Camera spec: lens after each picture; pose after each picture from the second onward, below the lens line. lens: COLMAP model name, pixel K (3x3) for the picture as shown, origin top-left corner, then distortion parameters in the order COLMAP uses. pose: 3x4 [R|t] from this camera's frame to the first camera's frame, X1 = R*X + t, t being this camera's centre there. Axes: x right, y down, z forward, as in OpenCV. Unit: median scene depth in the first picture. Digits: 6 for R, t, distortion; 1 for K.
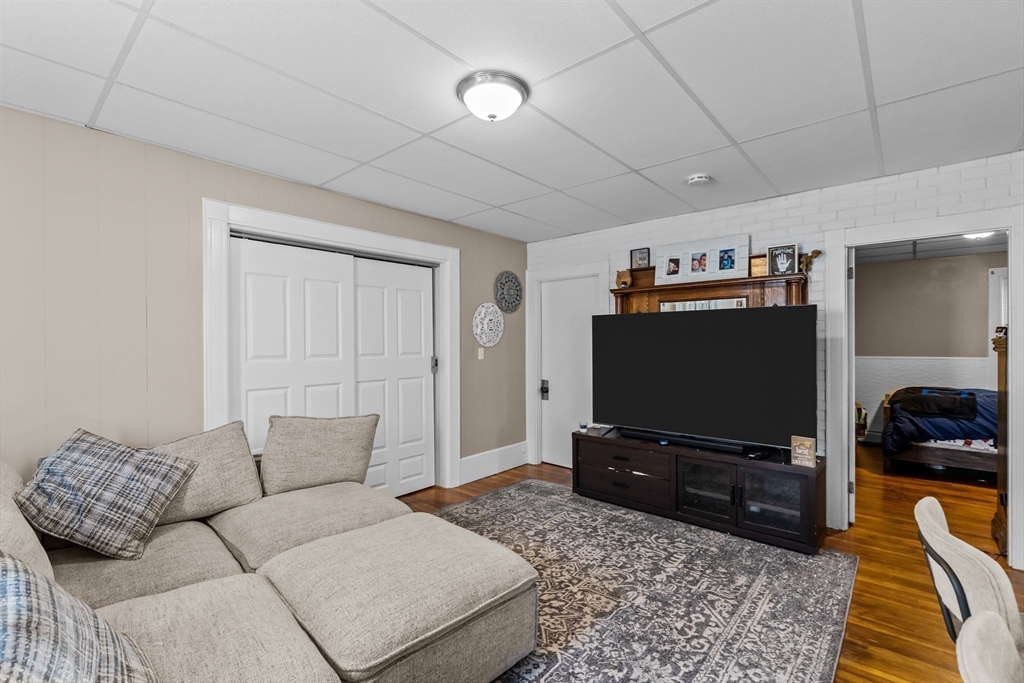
lens RADIAL K [[468.8, 0, 506.9], [0, 468.8, 343.9], [0, 0, 1]] dist [-0.001412, 0.000865]
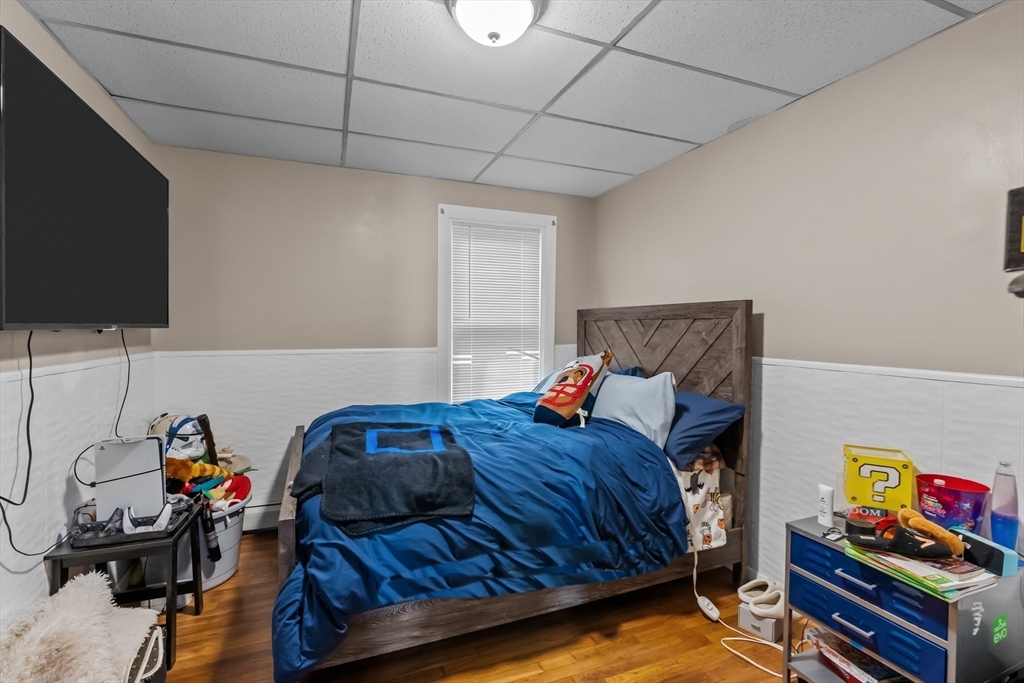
lens RADIAL K [[468.8, 0, 510.6], [0, 468.8, 336.8], [0, 0, 1]] dist [-0.001412, 0.000865]
pose [[0.468586, -0.020817, 0.883172, 0.621094], [-0.006413, 0.999616, 0.026965, -0.002698], [-0.883394, -0.018299, 0.468273, 0.739456]]
